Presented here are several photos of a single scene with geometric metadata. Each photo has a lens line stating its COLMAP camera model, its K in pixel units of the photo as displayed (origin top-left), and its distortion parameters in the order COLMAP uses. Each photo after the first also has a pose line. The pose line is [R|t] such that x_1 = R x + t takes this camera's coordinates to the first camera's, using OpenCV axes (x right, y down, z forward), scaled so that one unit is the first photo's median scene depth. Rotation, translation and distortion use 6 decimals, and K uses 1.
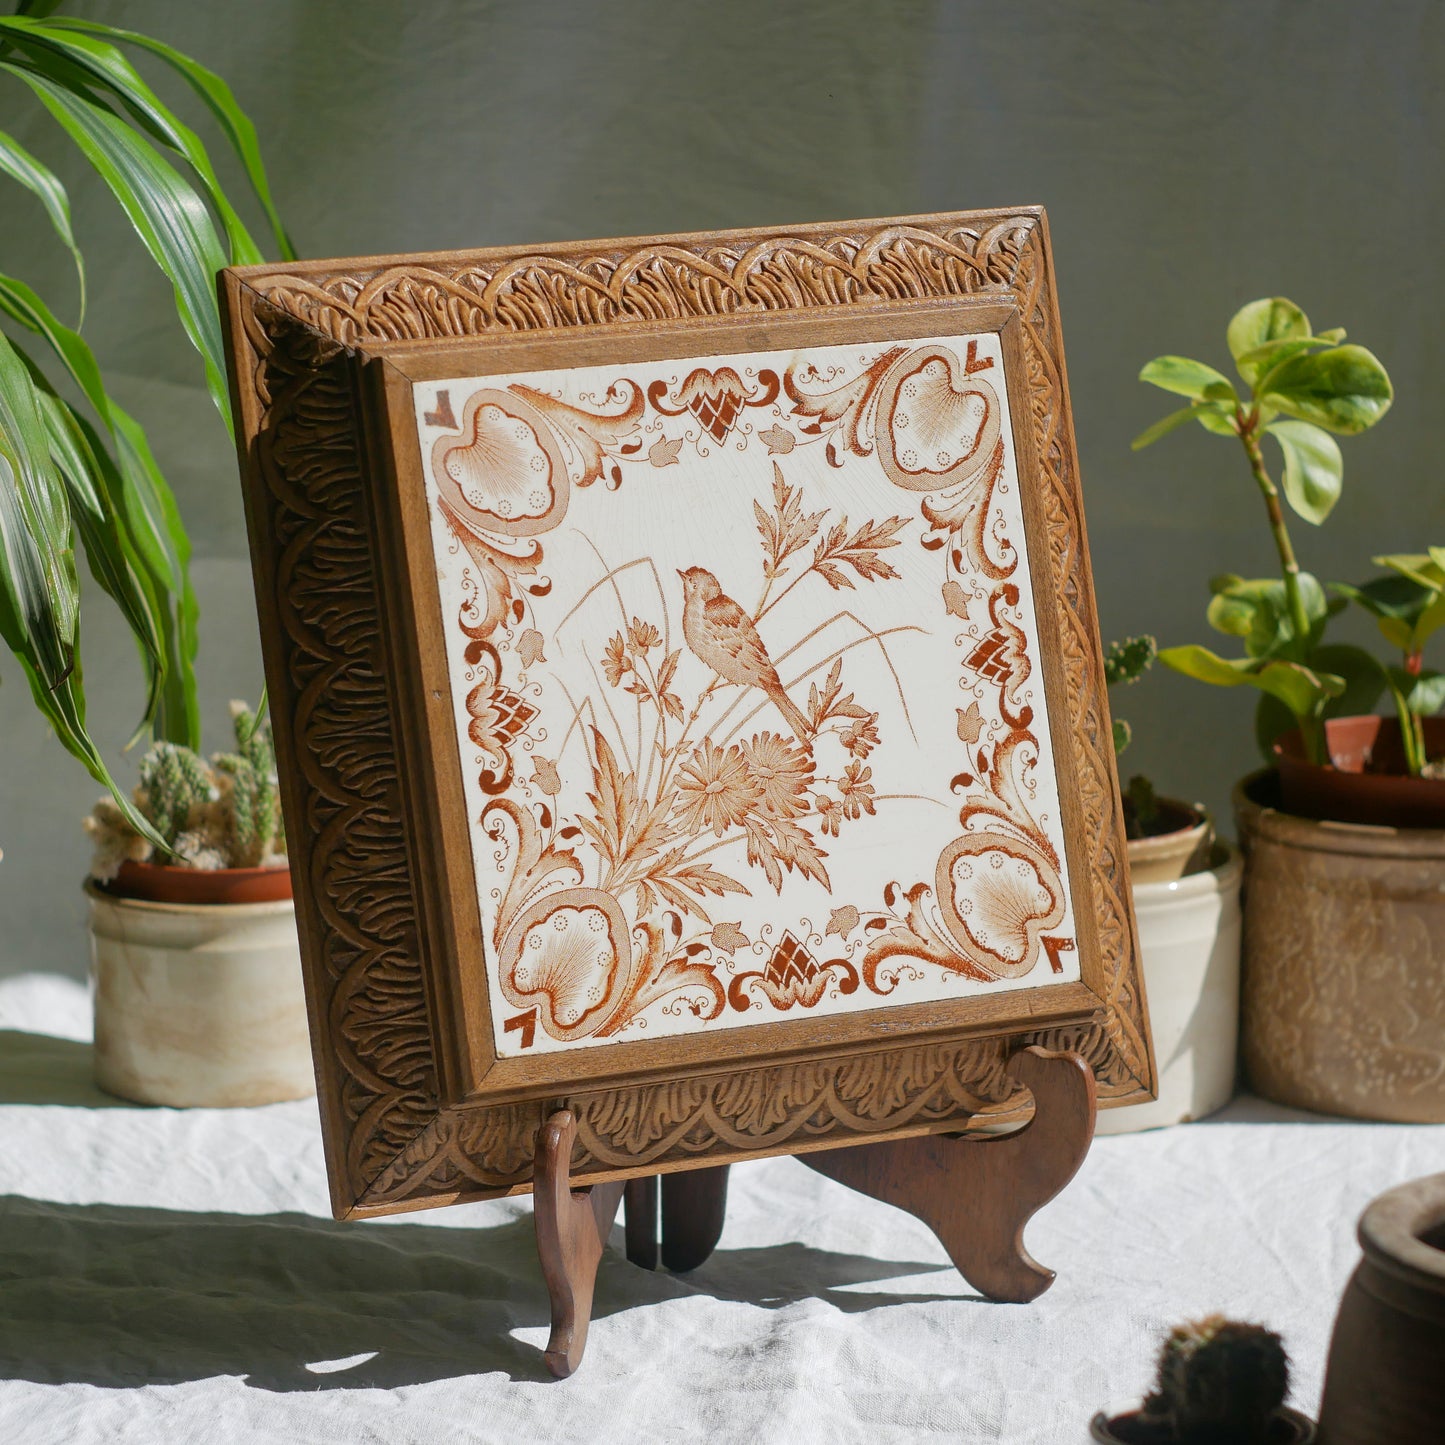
lens RADIAL K [[7278.1, 0, 722.5], [0, 7278.1, 722.5], [0, 0, 1]] dist [-0.008935, -3.386101]
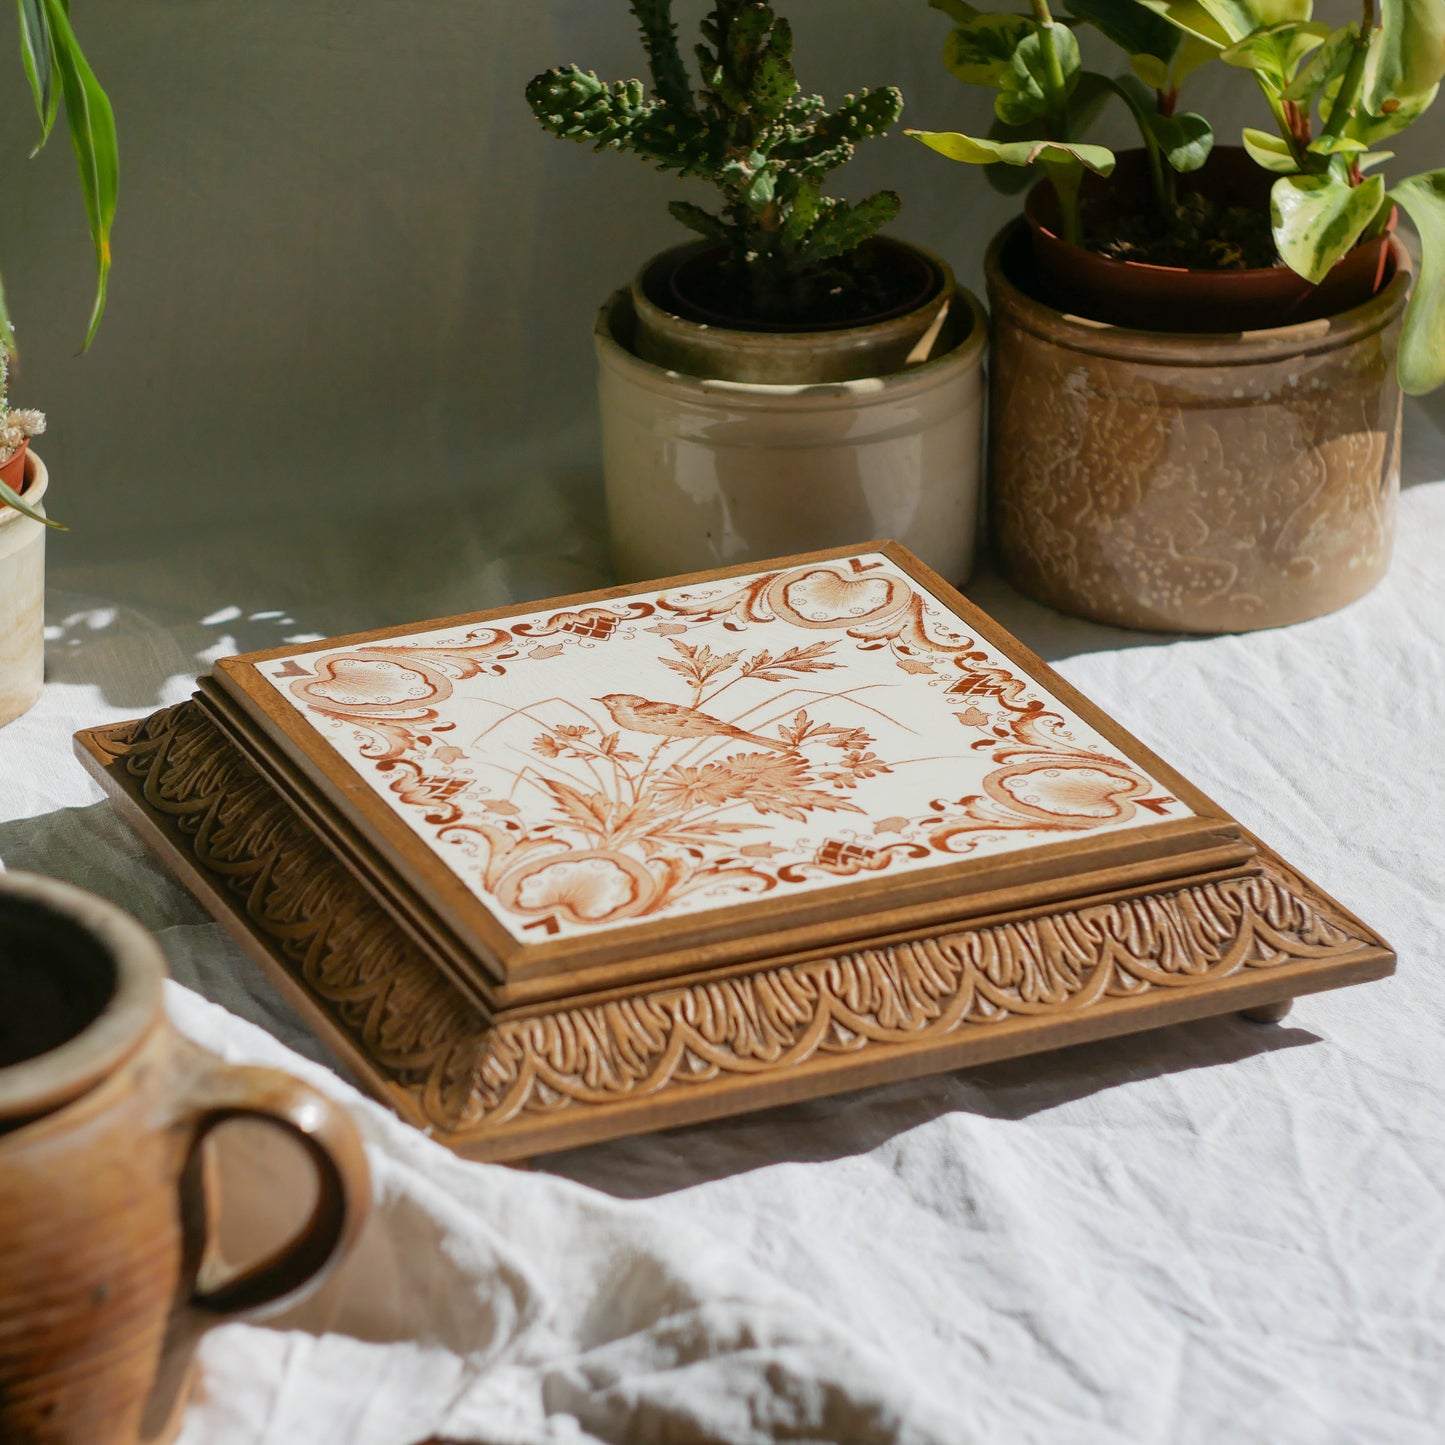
lens RADIAL K [[6888.4, 0, 688.9], [0, 6888.4, 723.1], [0, 0, 1]] dist [0.003745, -2.174599]
pose [[0.852669, -0.521447, 0.032402, -0.026115], [0.316497, 0.466202, -0.826127, 0.724075], [0.415675, 0.714667, 0.562552, 0.497069]]
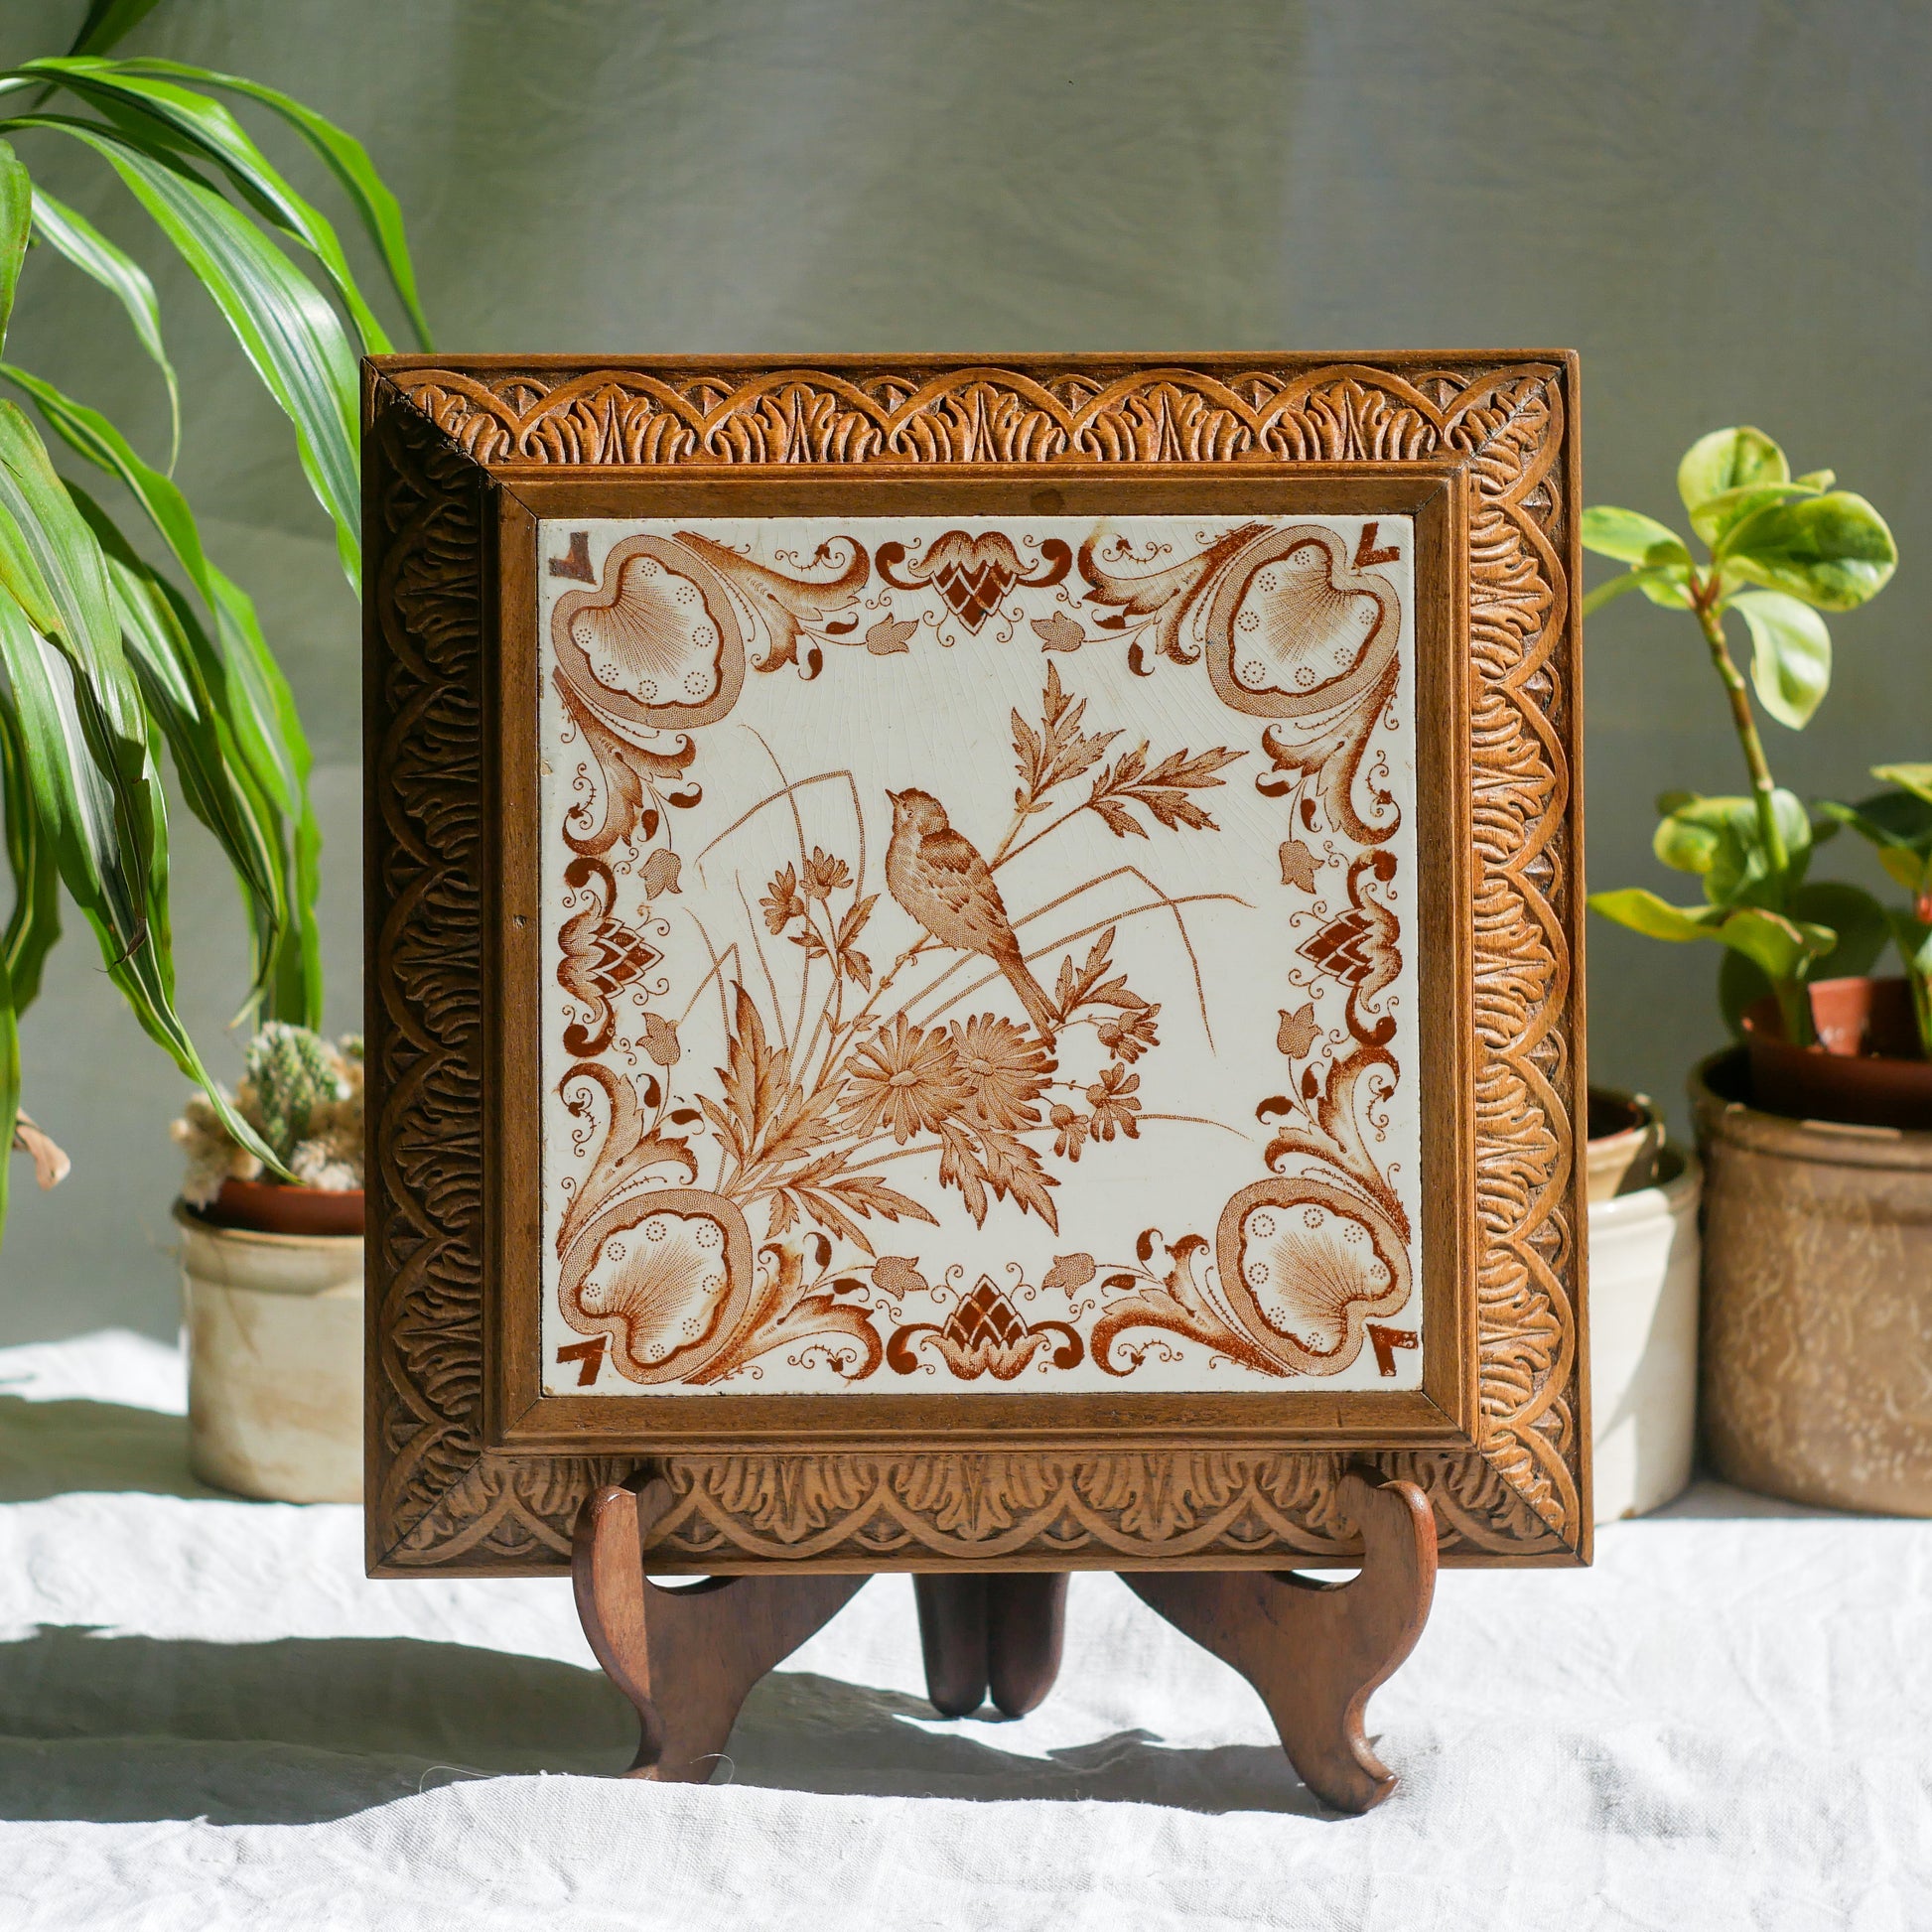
lens RADIAL K [[9731.0, 0, 966.0], [0, 9731.0, 966.0], [0, 0, 1]] dist [-0.008935, -3.386101]
pose [[0.886907, 0.097748, -0.451489, 0.461331], [-0.093488, 0.995113, 0.031797, -0.035687], [0.452390, 0.014008, 0.891710, 0.091613]]
